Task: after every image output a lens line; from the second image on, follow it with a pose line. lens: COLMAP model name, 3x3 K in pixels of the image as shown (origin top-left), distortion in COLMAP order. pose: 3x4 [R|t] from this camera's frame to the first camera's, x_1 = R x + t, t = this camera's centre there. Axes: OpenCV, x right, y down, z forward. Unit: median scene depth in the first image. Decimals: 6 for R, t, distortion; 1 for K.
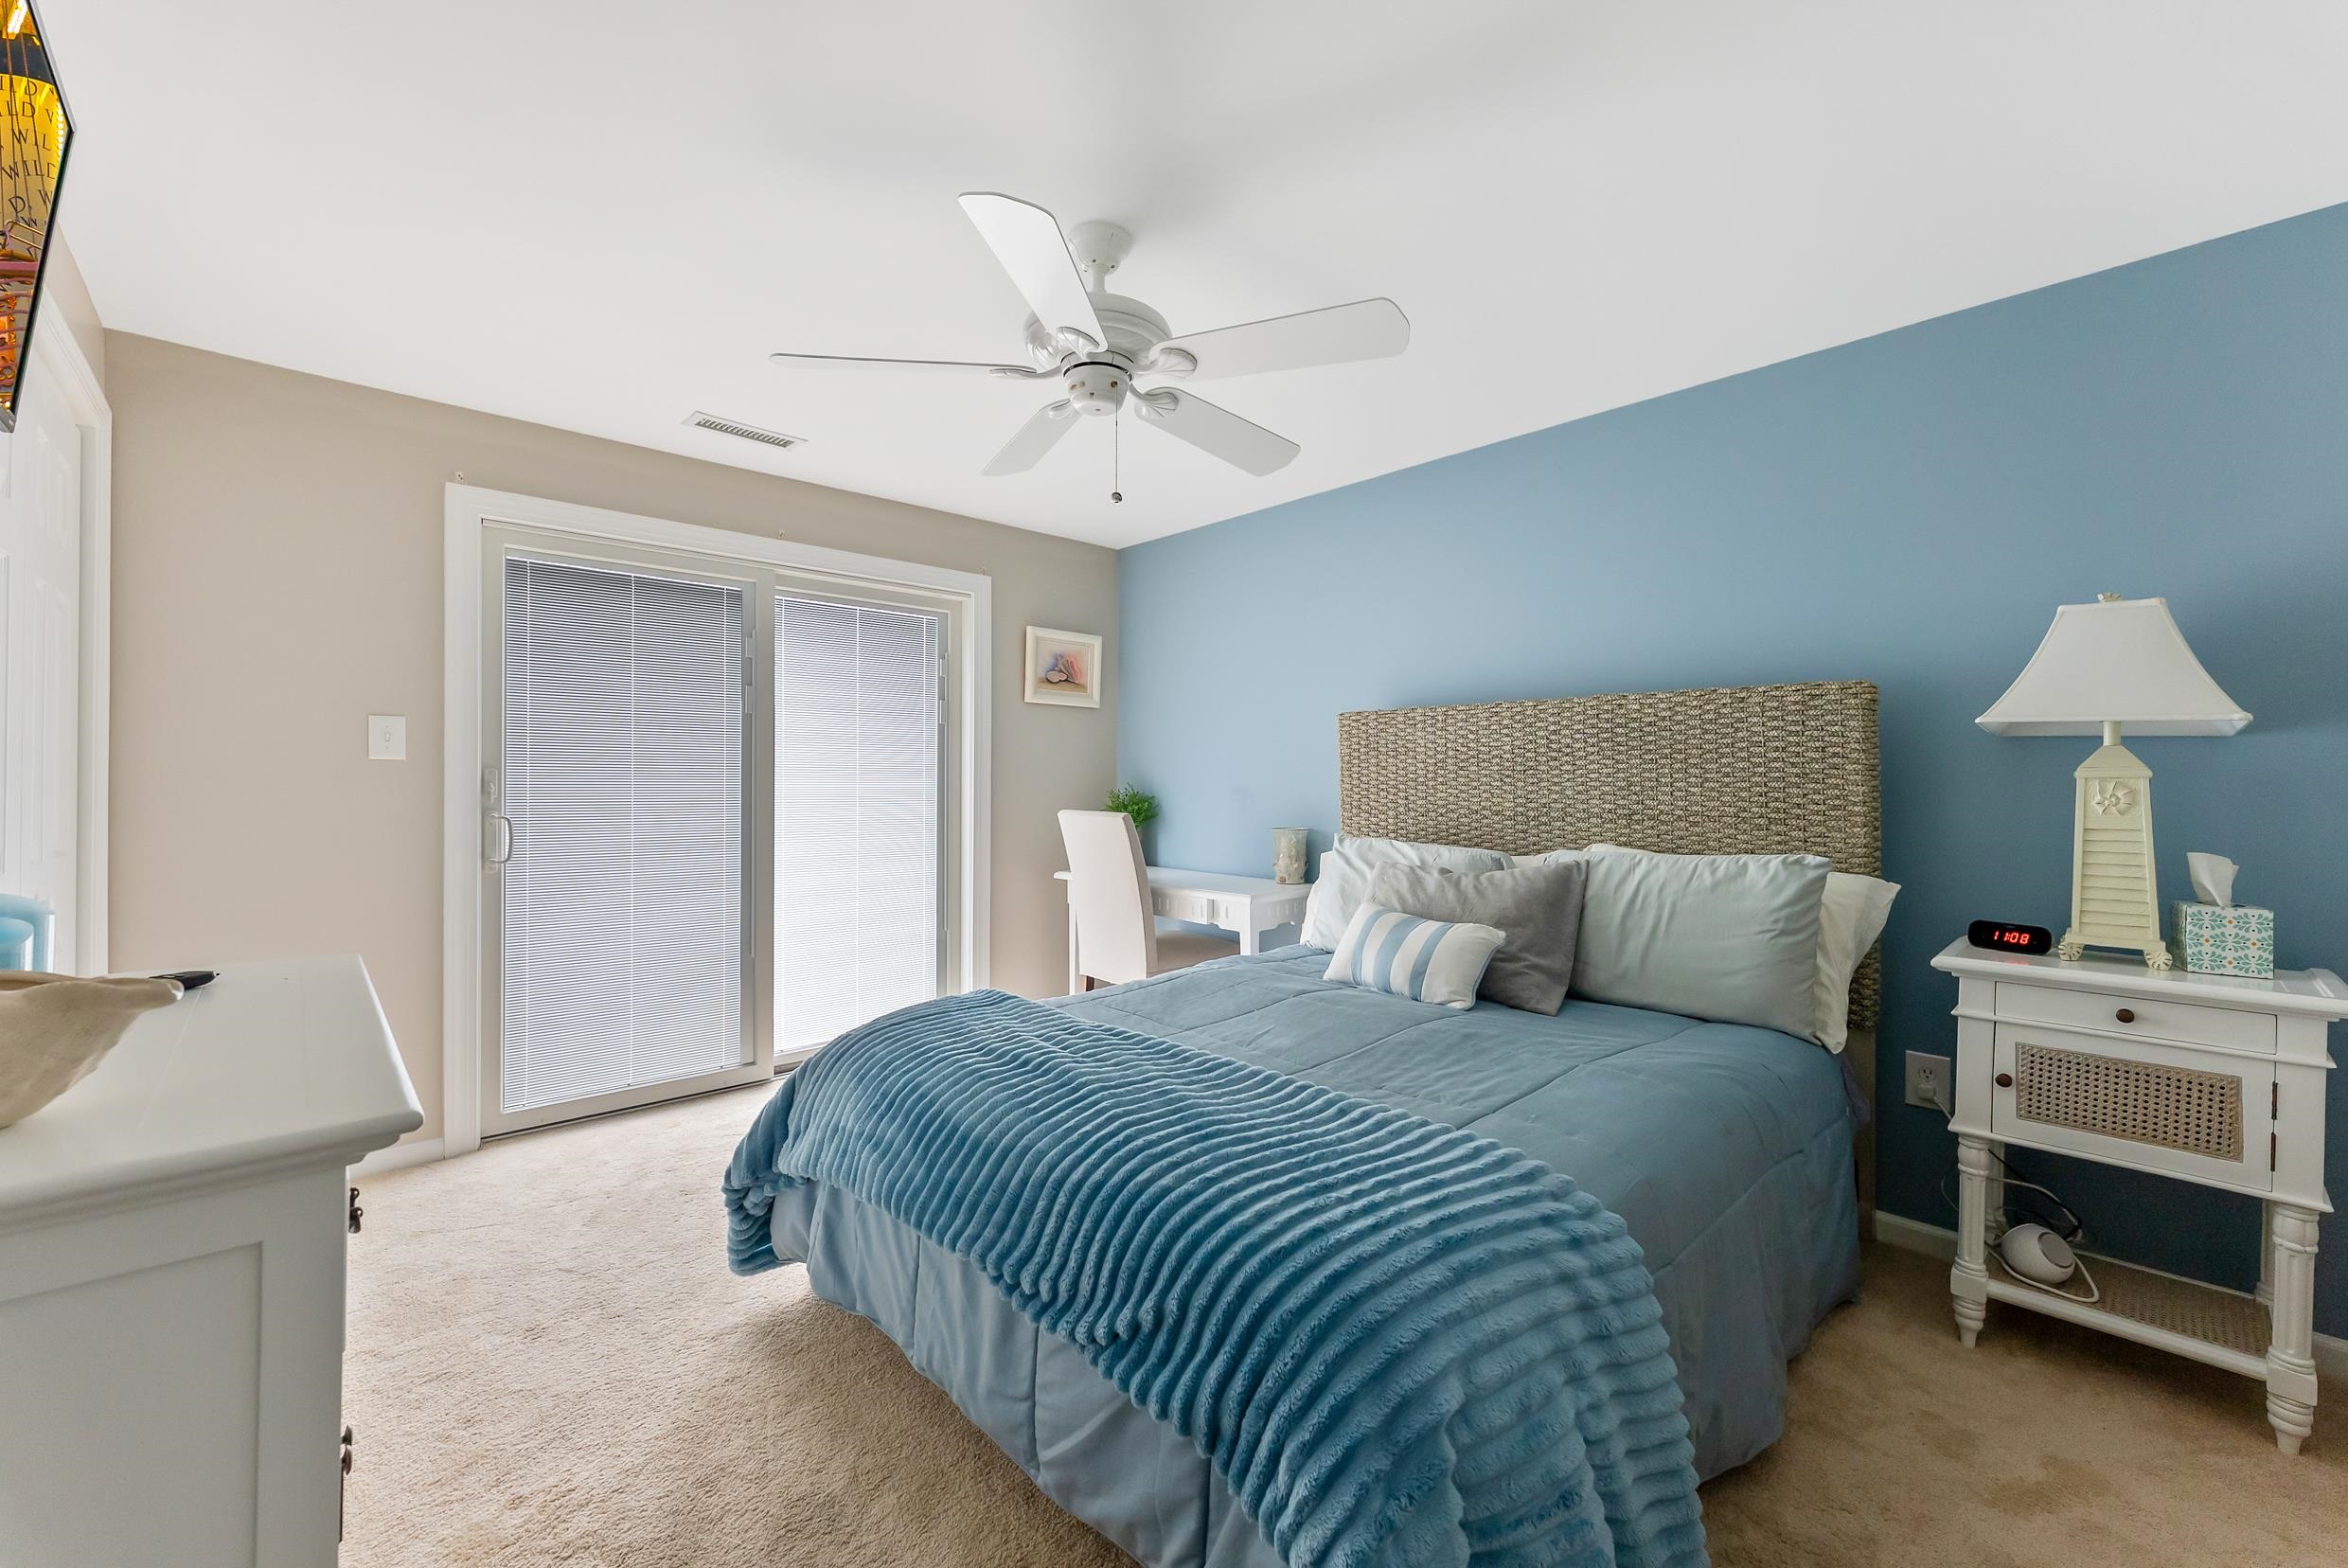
lens RADIAL K [[936.4, 0, 1174.0], [0, 936.4, 784.0], [0, 0, 1]] dist [0.006610, -0.000701]
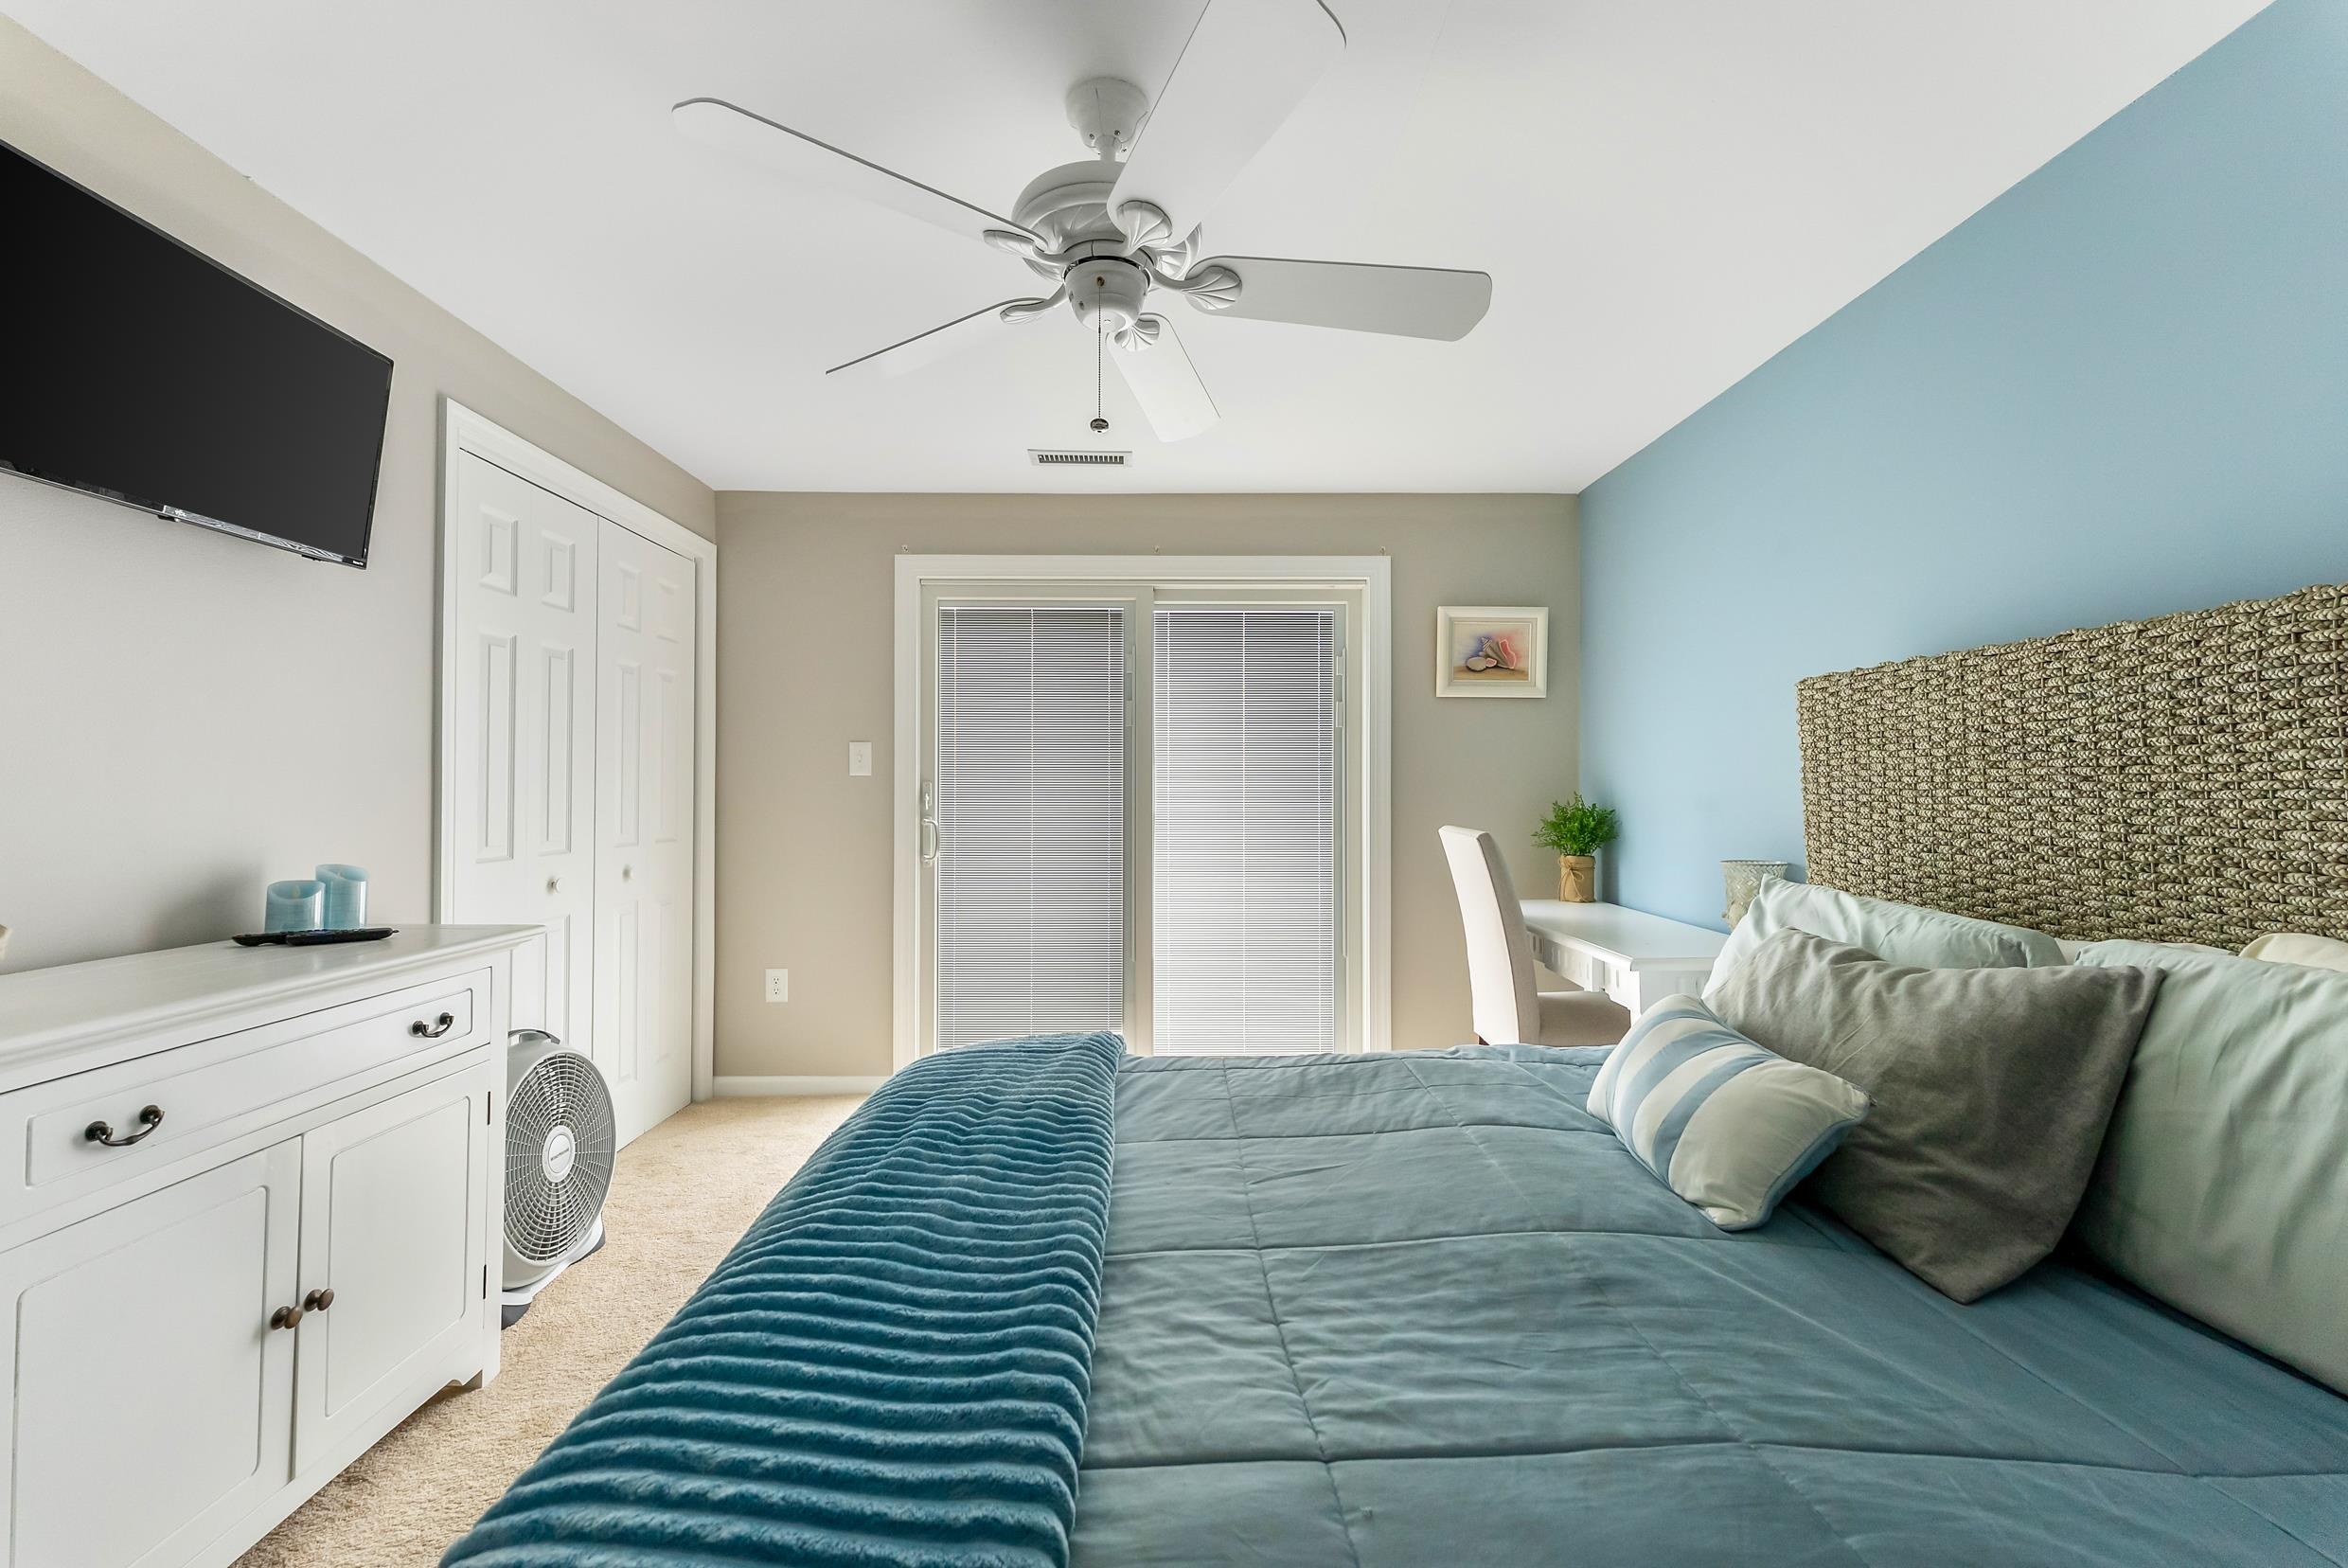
lens RADIAL K [[936.4, 0, 1174.0], [0, 936.4, 784.0], [0, 0, 1]] dist [0.006610, -0.000701]
pose [[0.745654, -0.007789, -0.666287, 0.341742], [0.001355, 0.999947, -0.010173, -0.001165], [0.666331, 0.006683, 0.745626, 0.319750]]
